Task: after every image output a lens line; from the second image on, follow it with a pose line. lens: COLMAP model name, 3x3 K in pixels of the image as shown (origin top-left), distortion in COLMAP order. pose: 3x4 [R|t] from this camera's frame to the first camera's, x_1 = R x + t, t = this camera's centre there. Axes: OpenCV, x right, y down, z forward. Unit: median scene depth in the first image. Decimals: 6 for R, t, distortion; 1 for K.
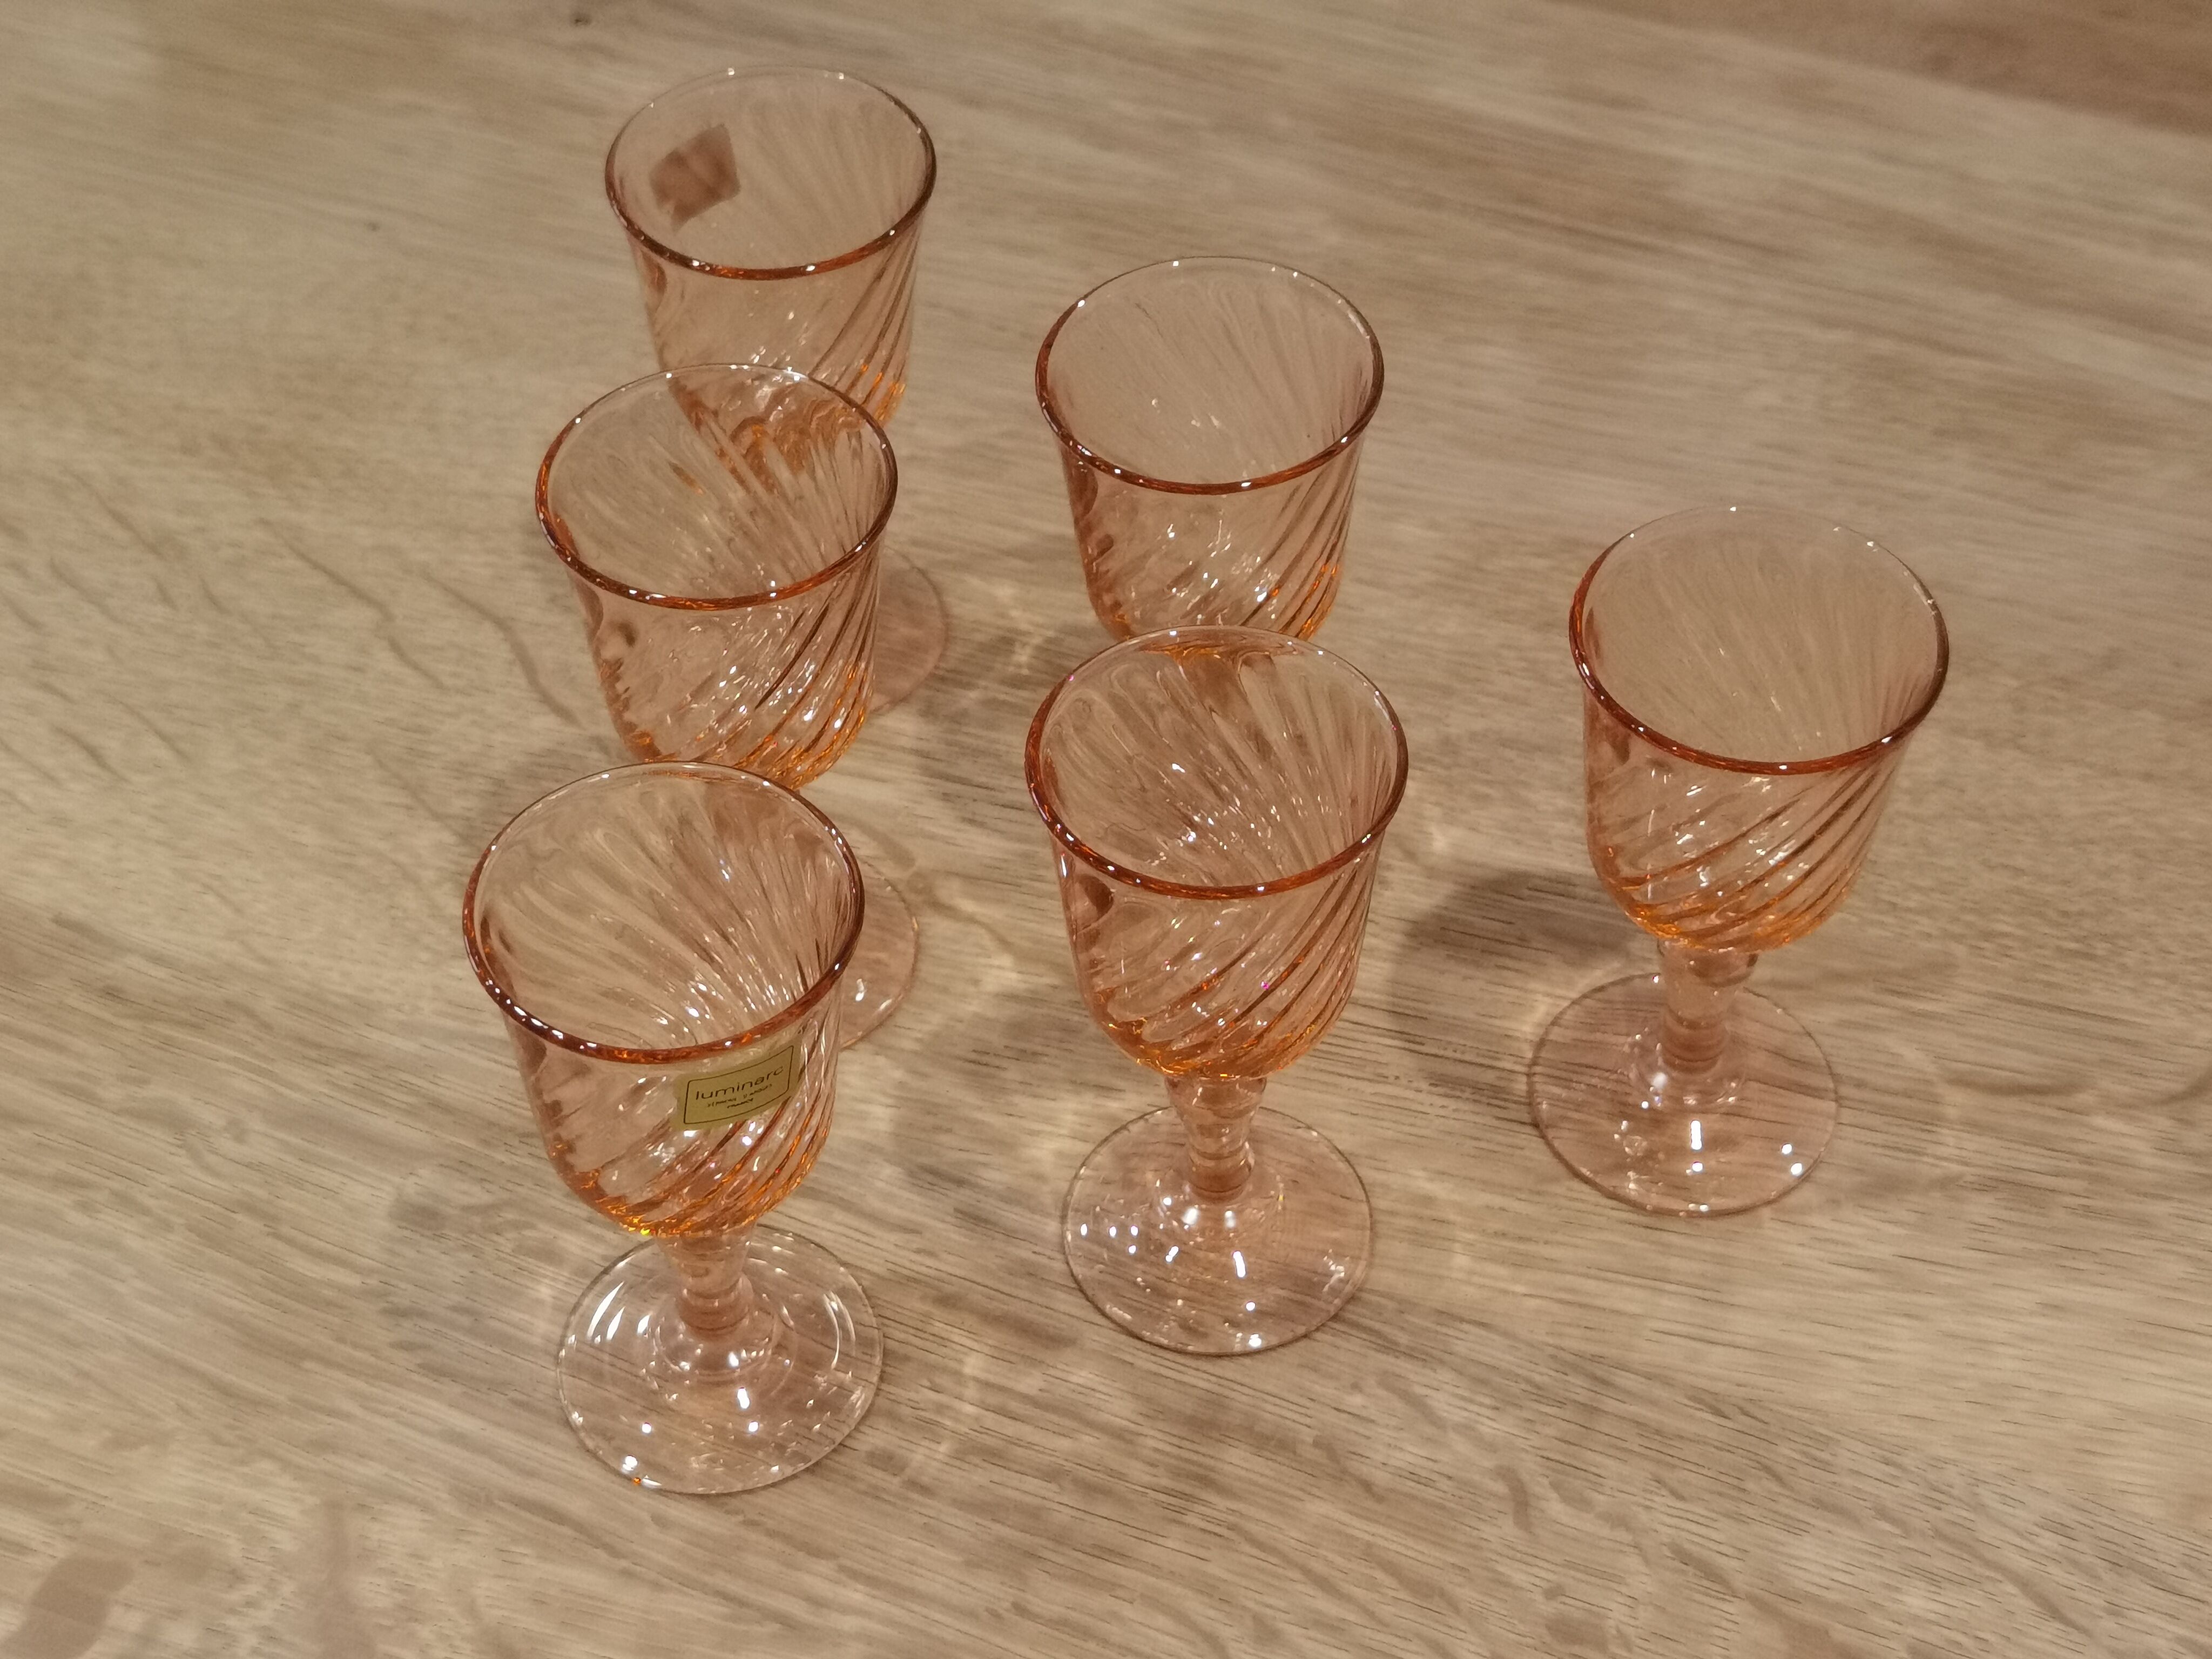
lens RADIAL K [[3780.9, 0, 1106.0], [0, 3780.9, 829.5], [0, 0, 1]] dist [0.164846, -1.683911]
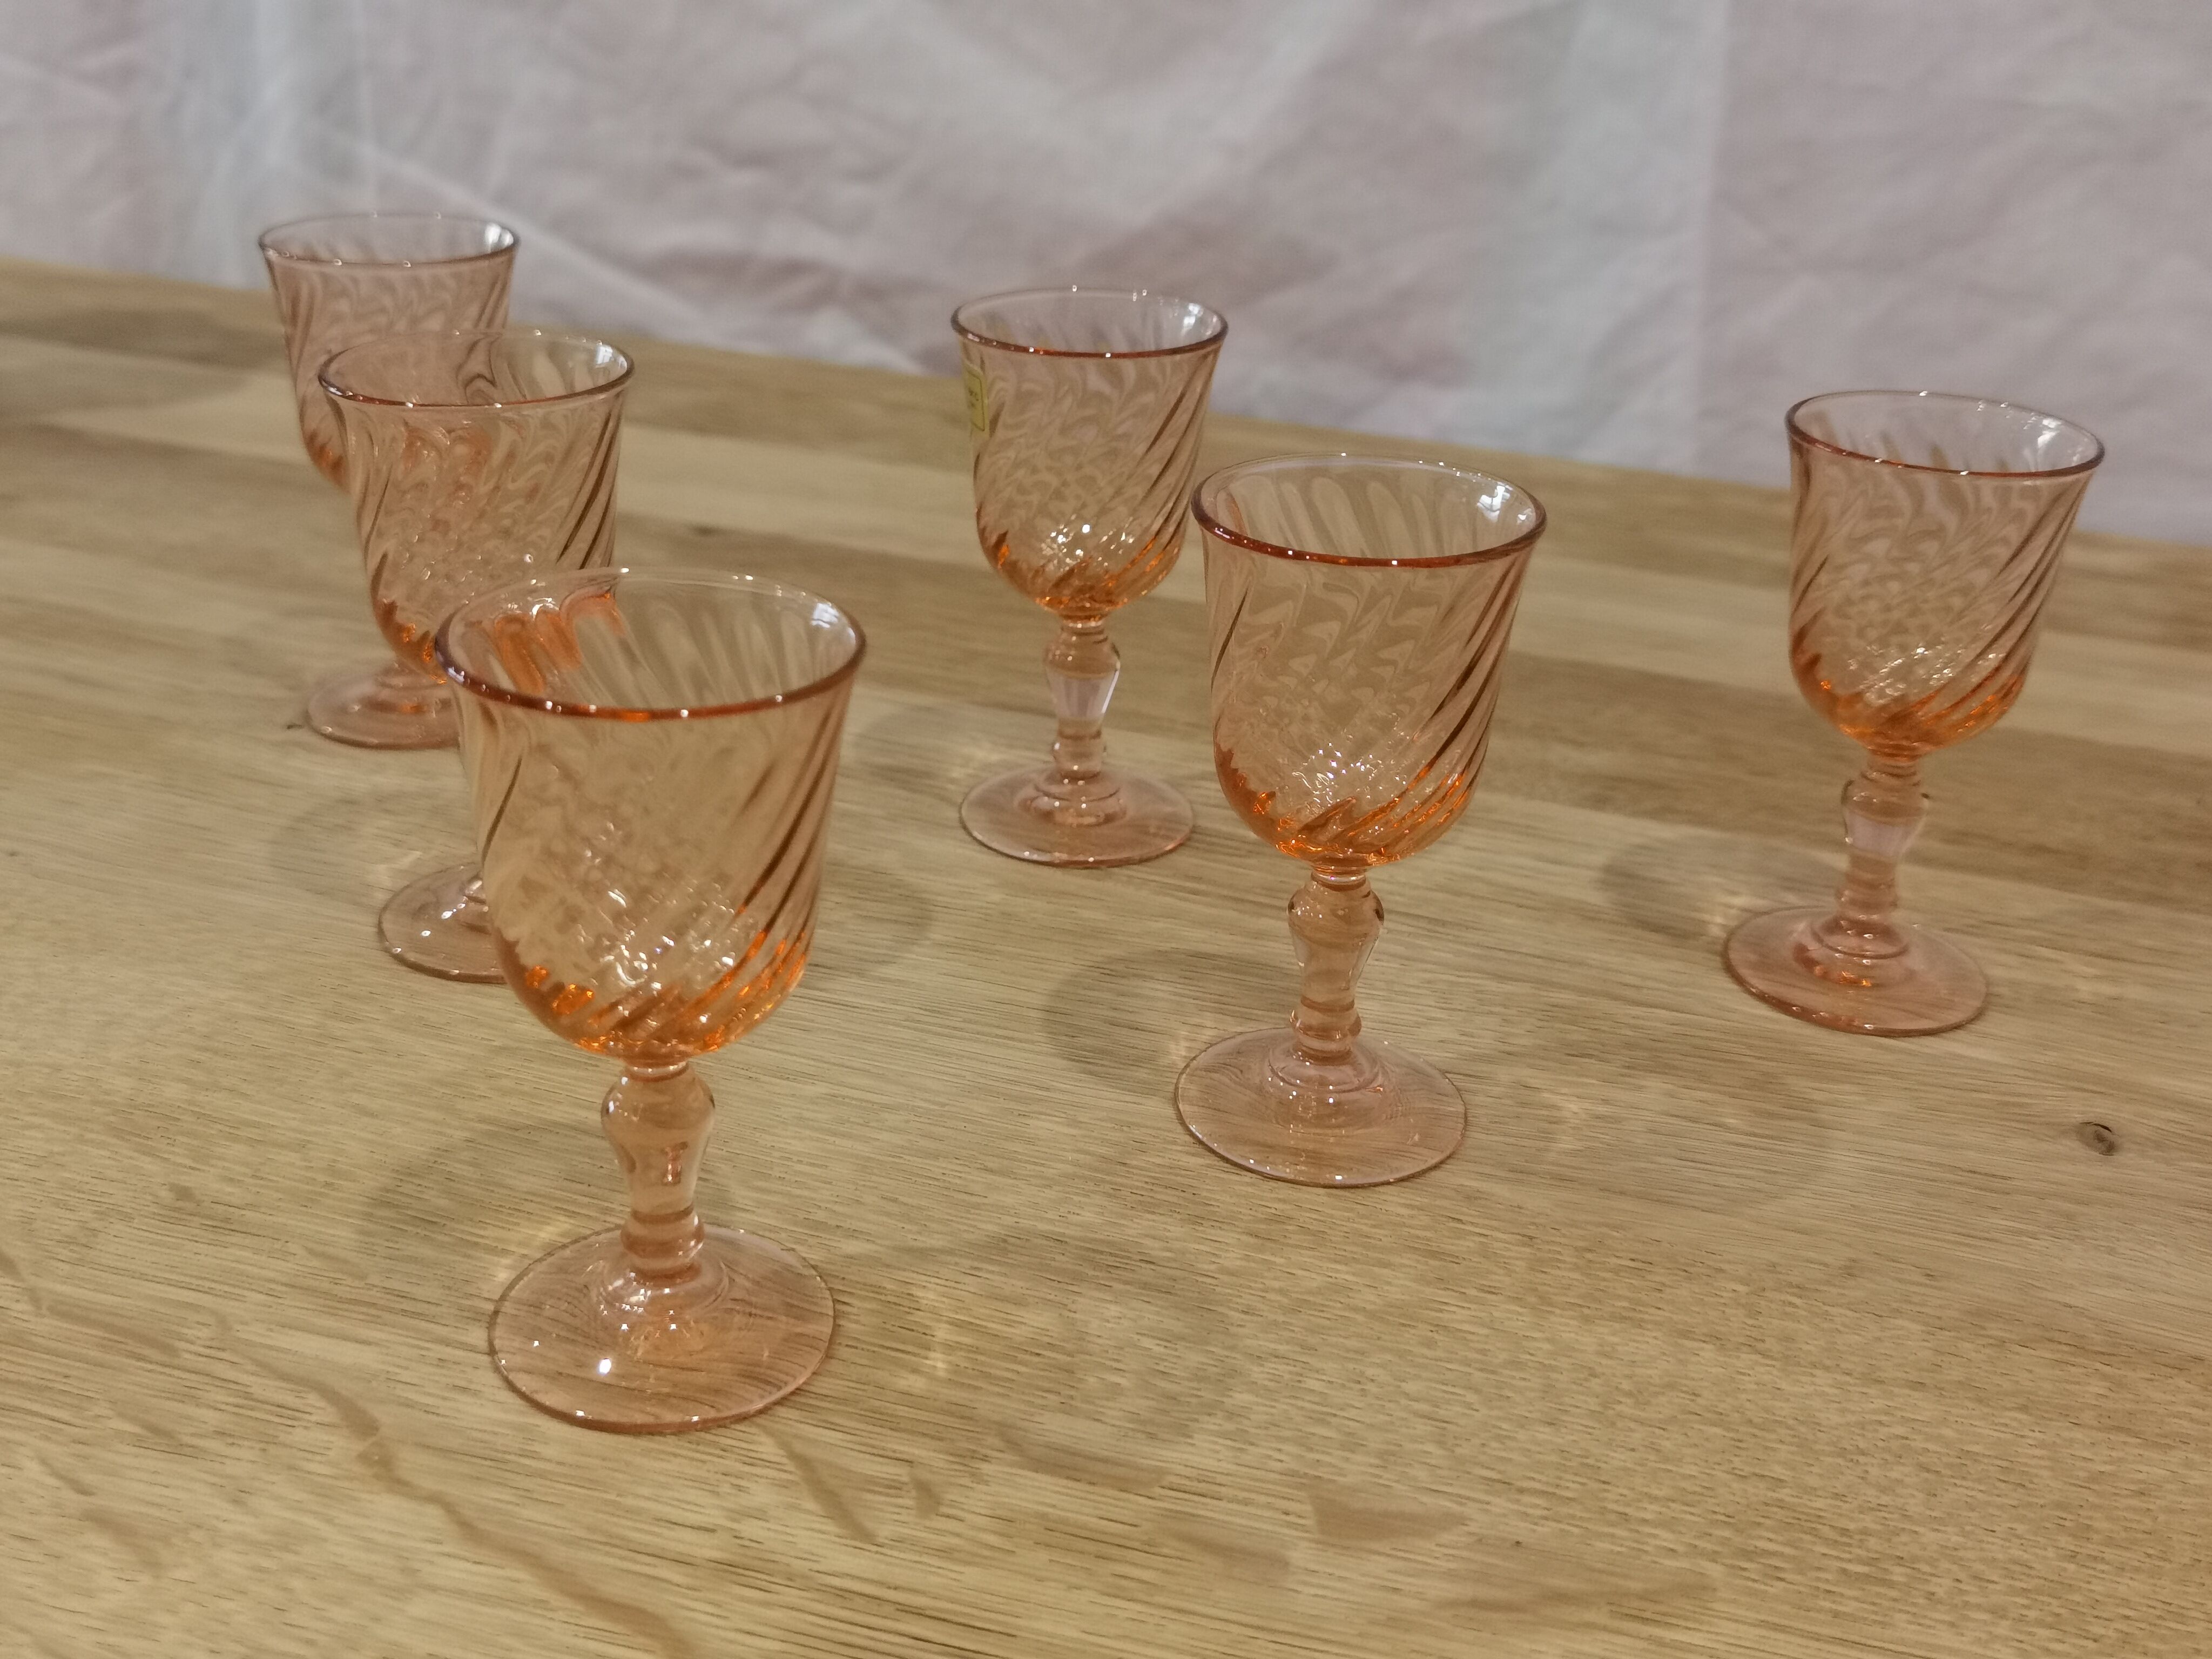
lens RADIAL K [[2521.8, 0, 1111.7], [0, 2521.8, 774.9], [0, 0, 1]] dist [-0.137896, 0.350357]
pose [[0.998113, 0.046316, 0.040310, 0.071991], [-0.025772, 0.911887, -0.409631, 0.089890], [-0.055731, 0.407820, 0.911360, 0.460496]]
